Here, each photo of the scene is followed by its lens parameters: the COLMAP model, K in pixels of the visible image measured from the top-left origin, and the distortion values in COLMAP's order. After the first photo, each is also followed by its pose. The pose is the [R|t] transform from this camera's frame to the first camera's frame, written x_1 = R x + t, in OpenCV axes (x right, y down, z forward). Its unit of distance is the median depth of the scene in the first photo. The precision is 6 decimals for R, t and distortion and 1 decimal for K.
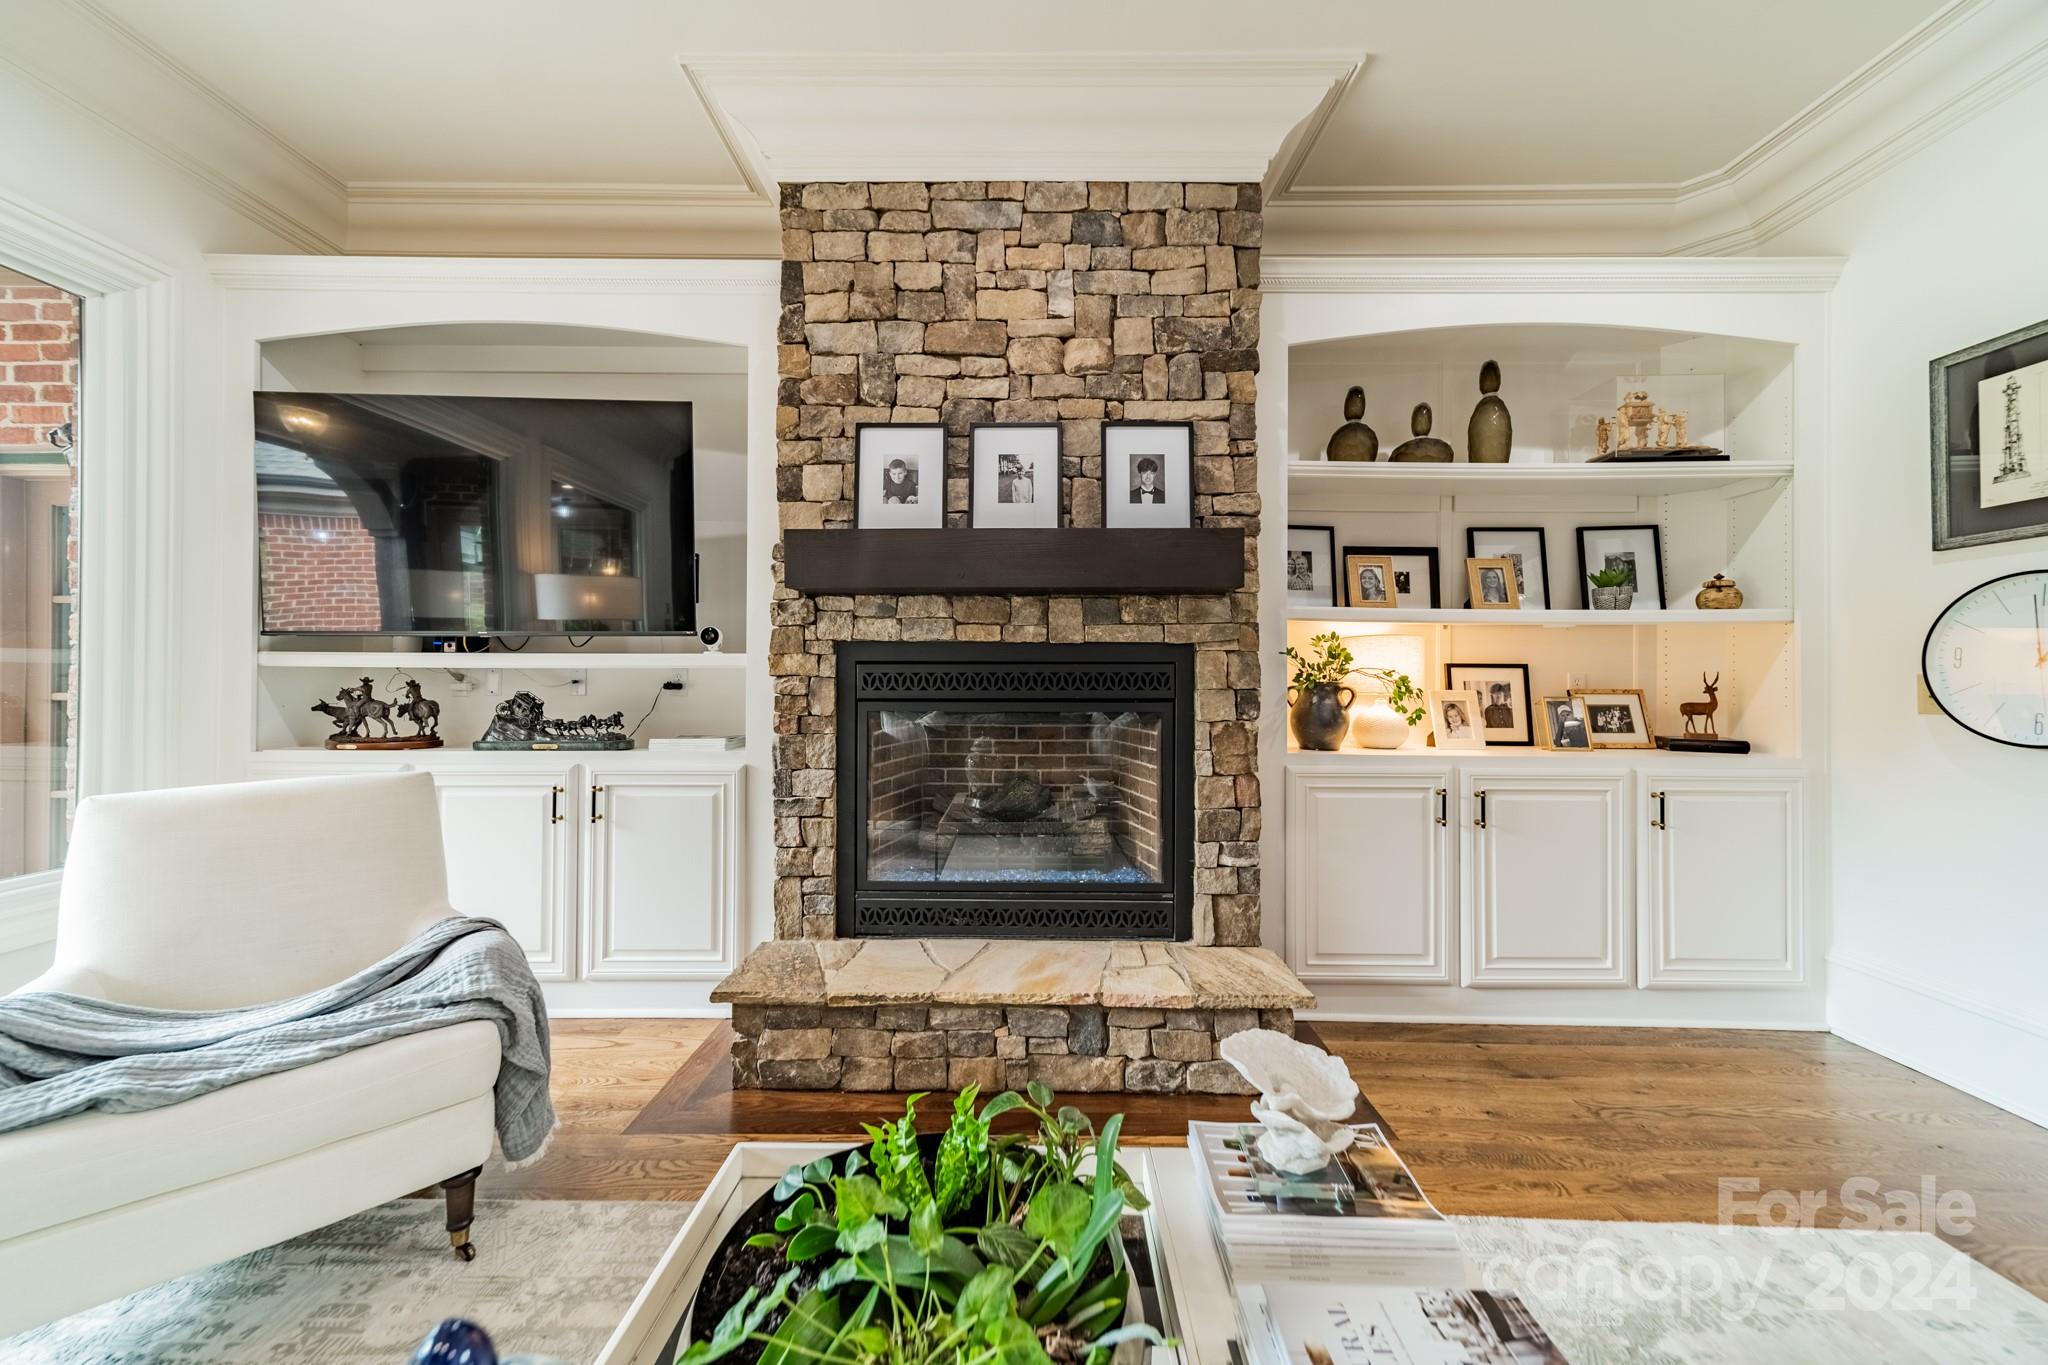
lens RADIAL K [[731.0, 0, 1025.2], [0, 731.0, 676.8], [0, 0, 1]] dist [0.008439, -0.000311]
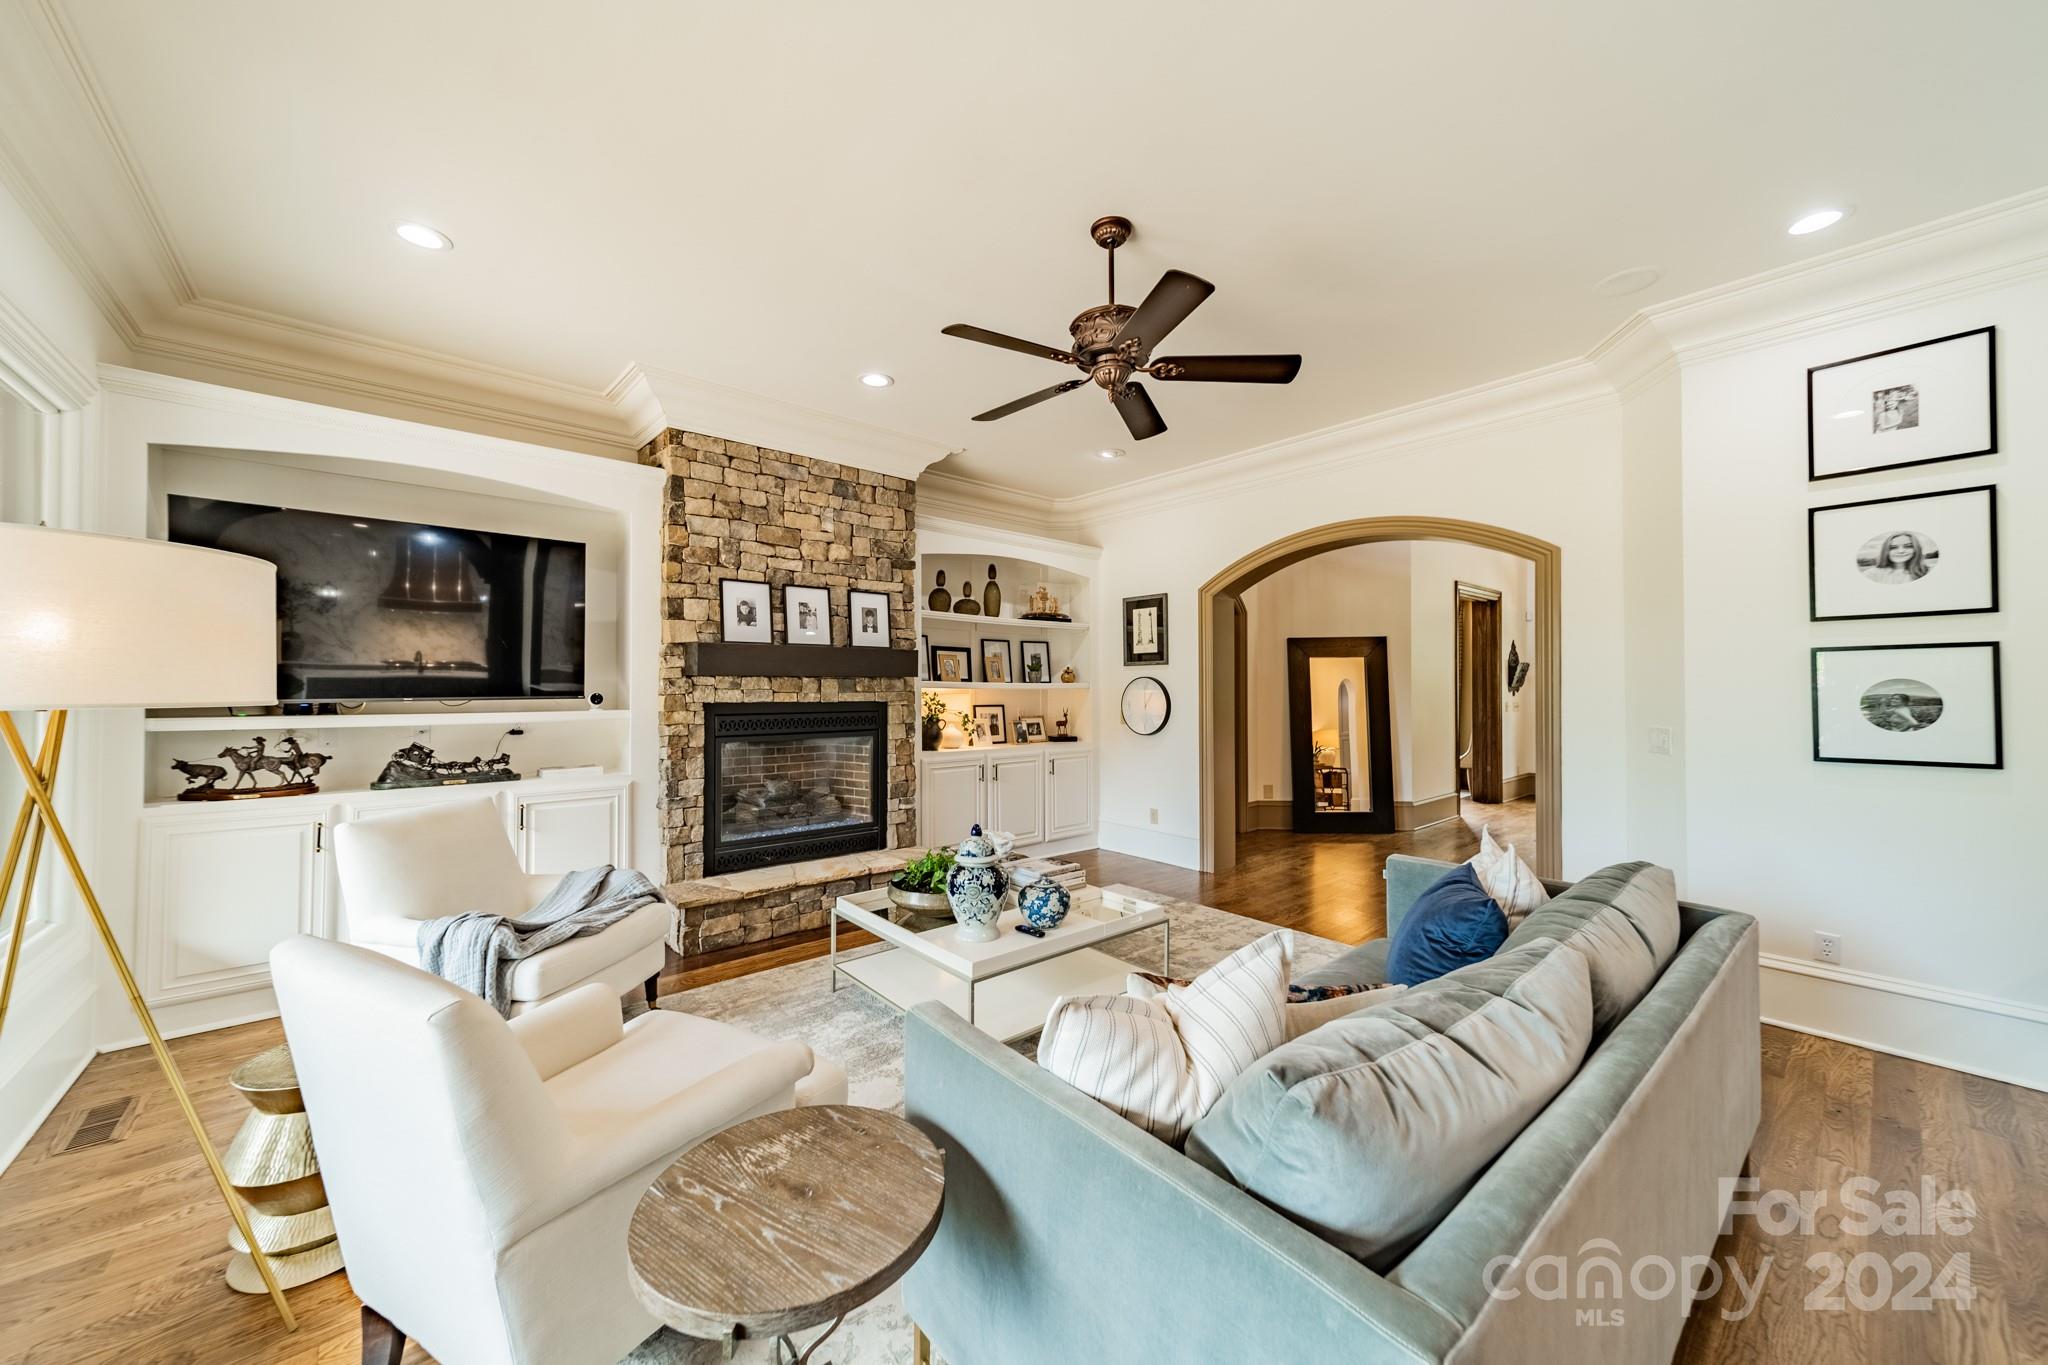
lens RADIAL K [[744.5, 0, 1024.0], [0, 744.5, 682.5], [0, 0, 1]] dist [0.007301, 0.000053]
pose [[0.748636, 0.001630, 0.662979, -0.854584], [0.001122, 0.999992, -0.003726, -0.089523], [-0.662980, 0.003534, 0.748629, -0.794995]]
